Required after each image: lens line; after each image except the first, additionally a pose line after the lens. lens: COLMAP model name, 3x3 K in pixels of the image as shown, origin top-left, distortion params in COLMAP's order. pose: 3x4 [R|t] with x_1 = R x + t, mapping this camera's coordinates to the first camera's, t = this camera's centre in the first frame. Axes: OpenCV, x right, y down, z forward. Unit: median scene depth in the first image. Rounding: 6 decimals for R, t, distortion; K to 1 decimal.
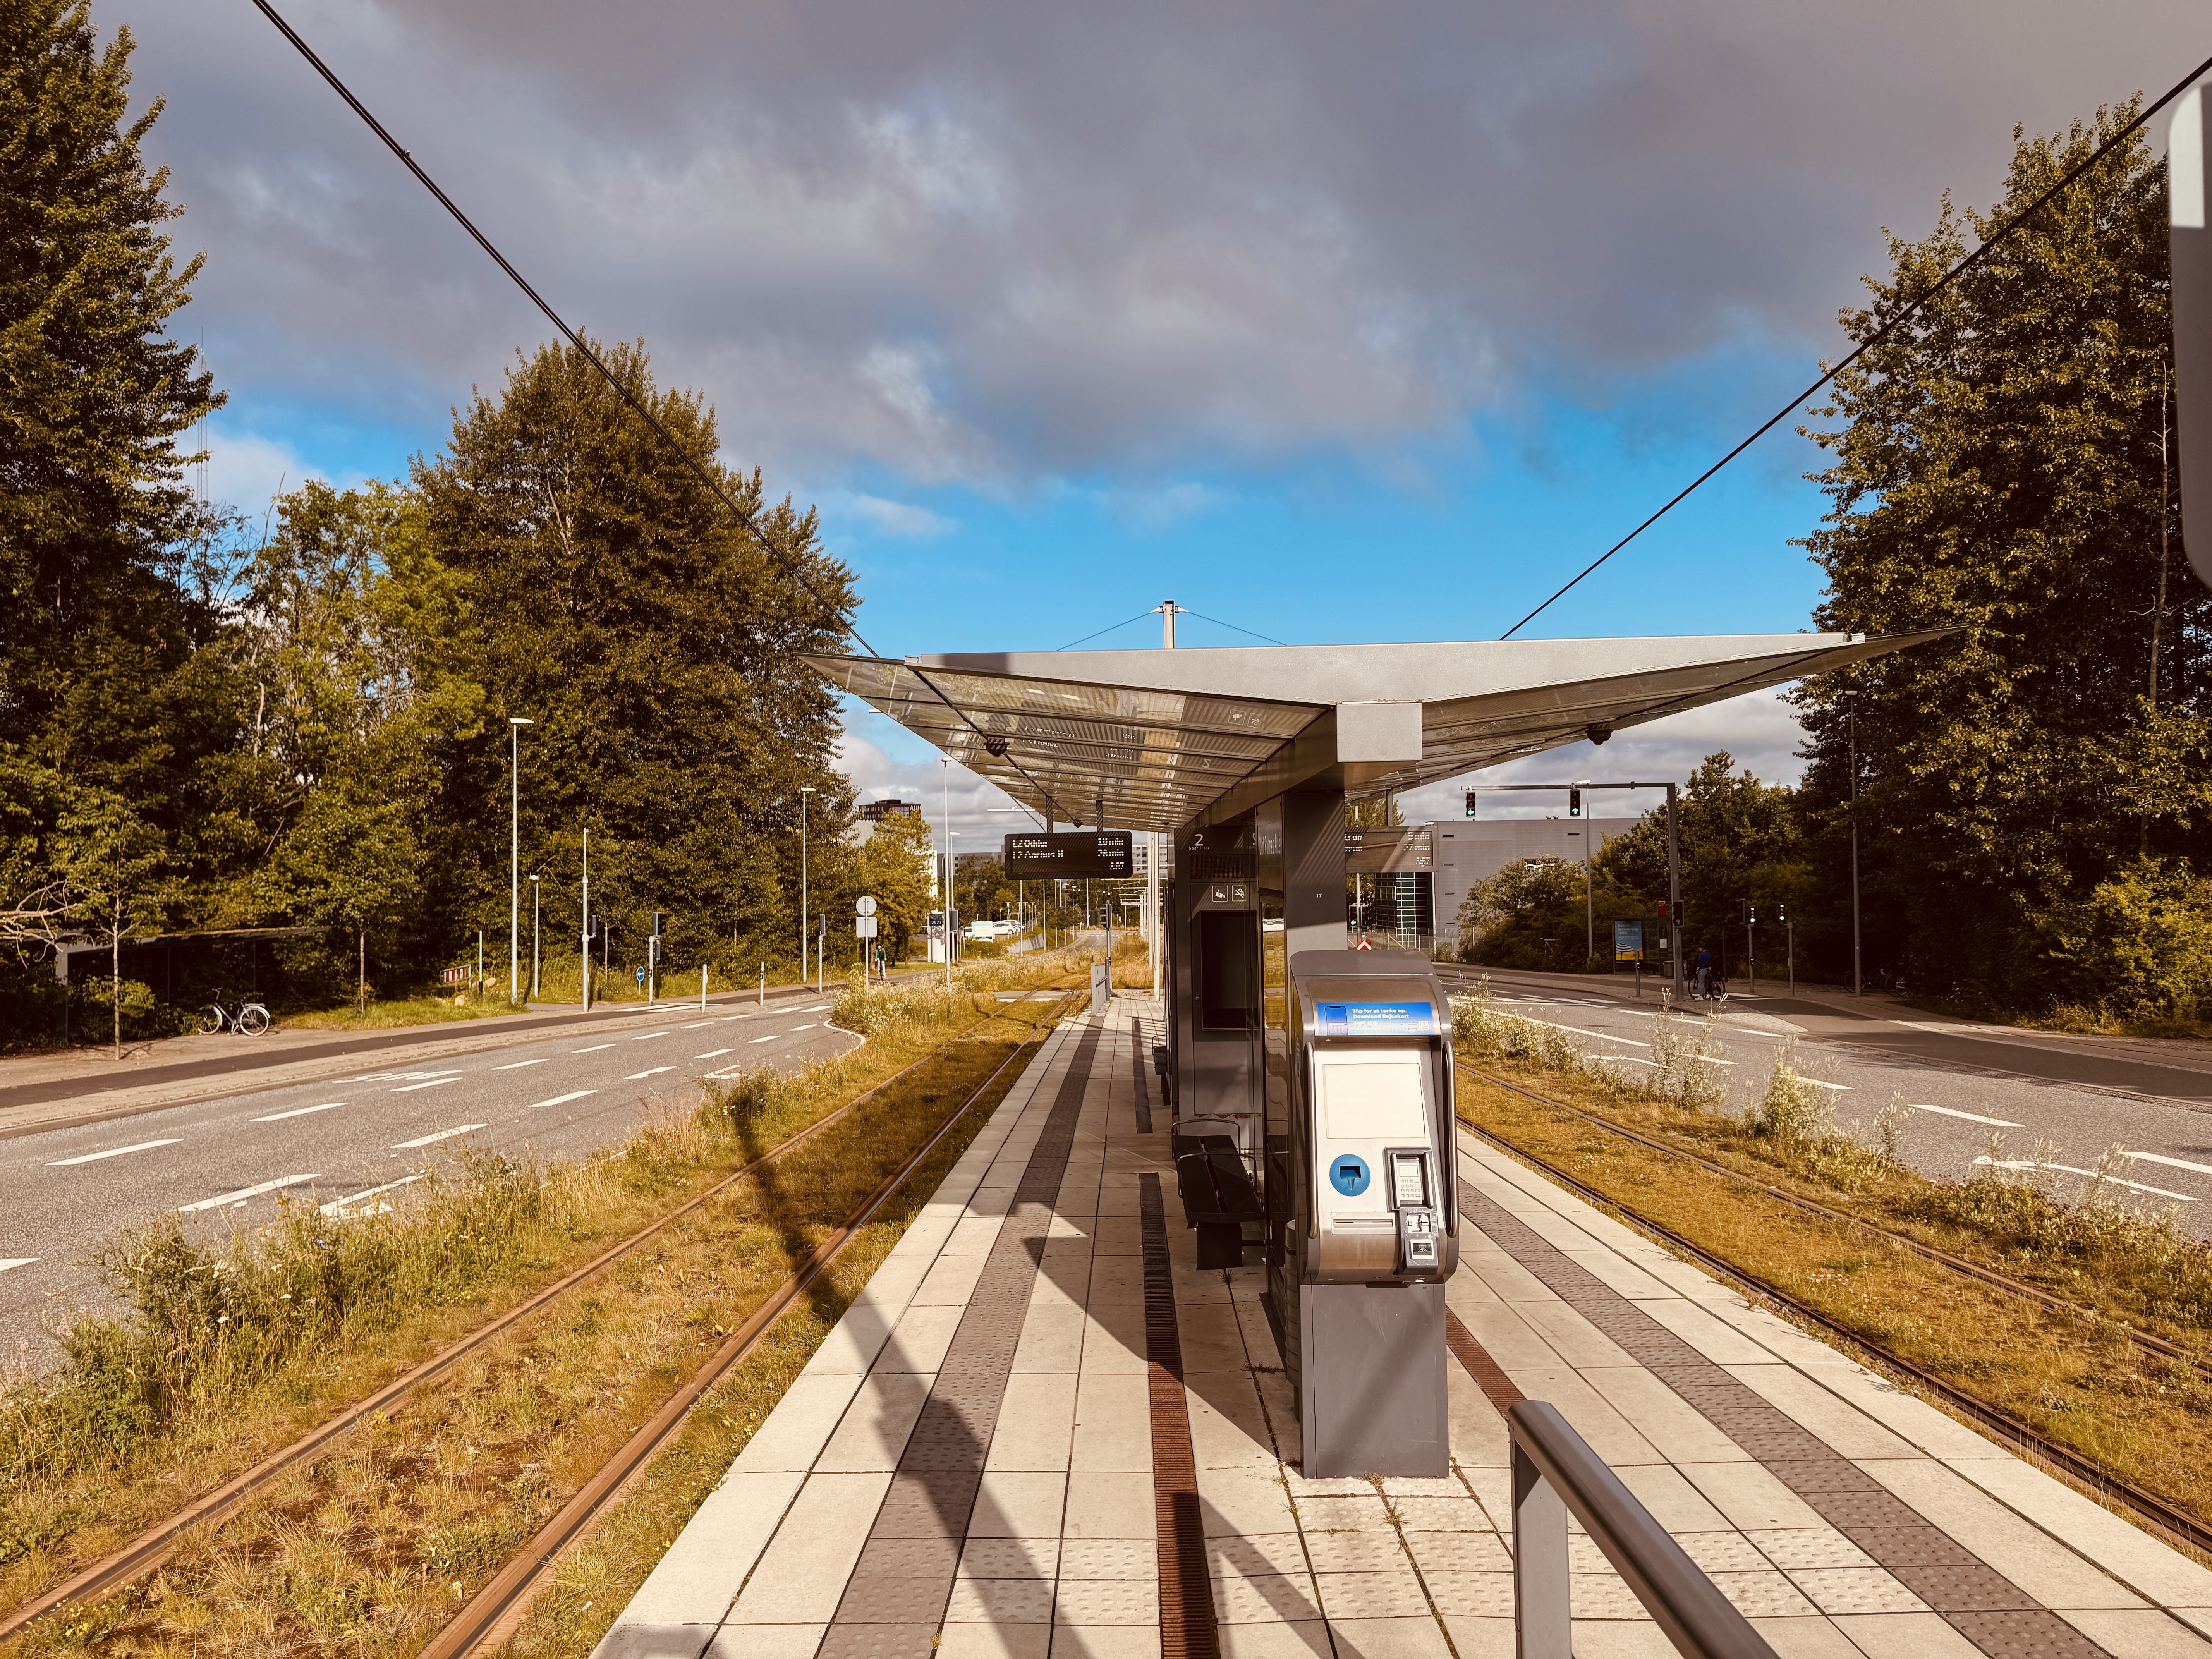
lens RADIAL K [[1510.1, 0, 1127.2], [0, 1510.1, 827.1], [0, 0, 1]] dist [0.100776, -0.184364]
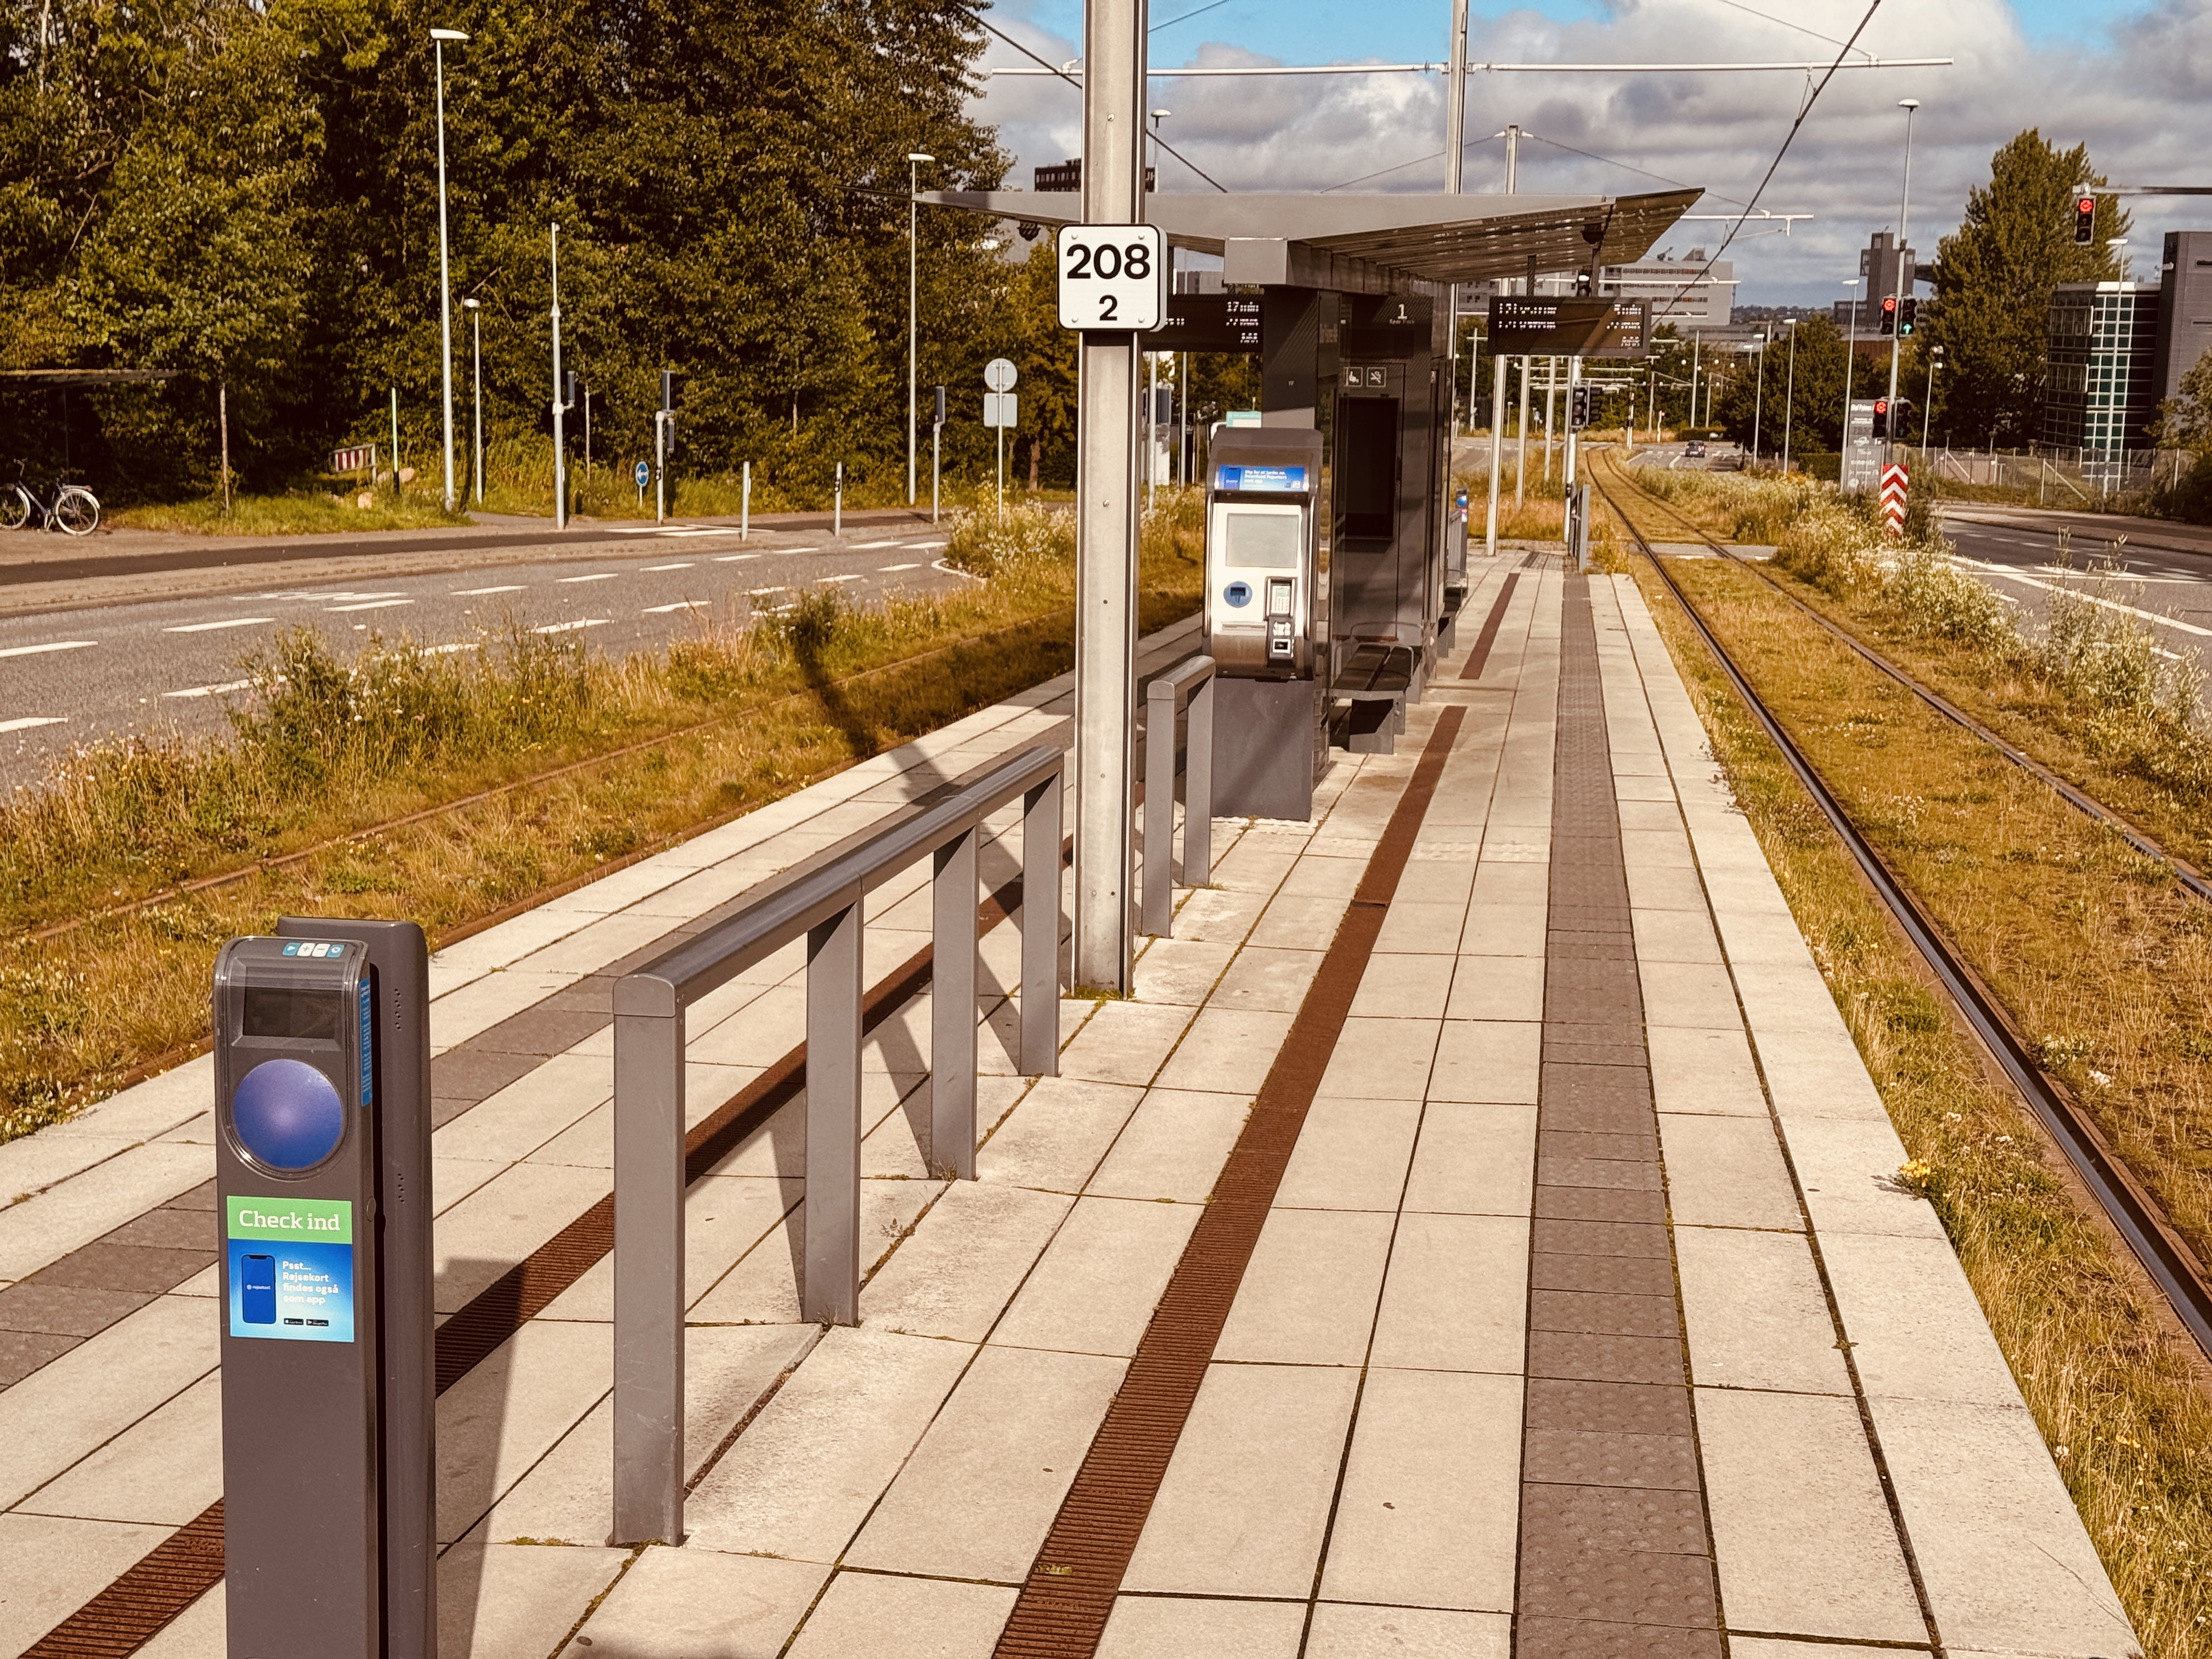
lens RADIAL K [[3112.0, 0, 1106.0], [0, 3112.0, 829.5], [0, 0, 1]] dist [0.202588, -0.317515]
pose [[0.987525, 0.056058, -0.147145, 0.057335], [-0.026691, 0.980552, 0.194436, -0.012835], [0.155183, -0.188083, 0.969816, -0.221498]]
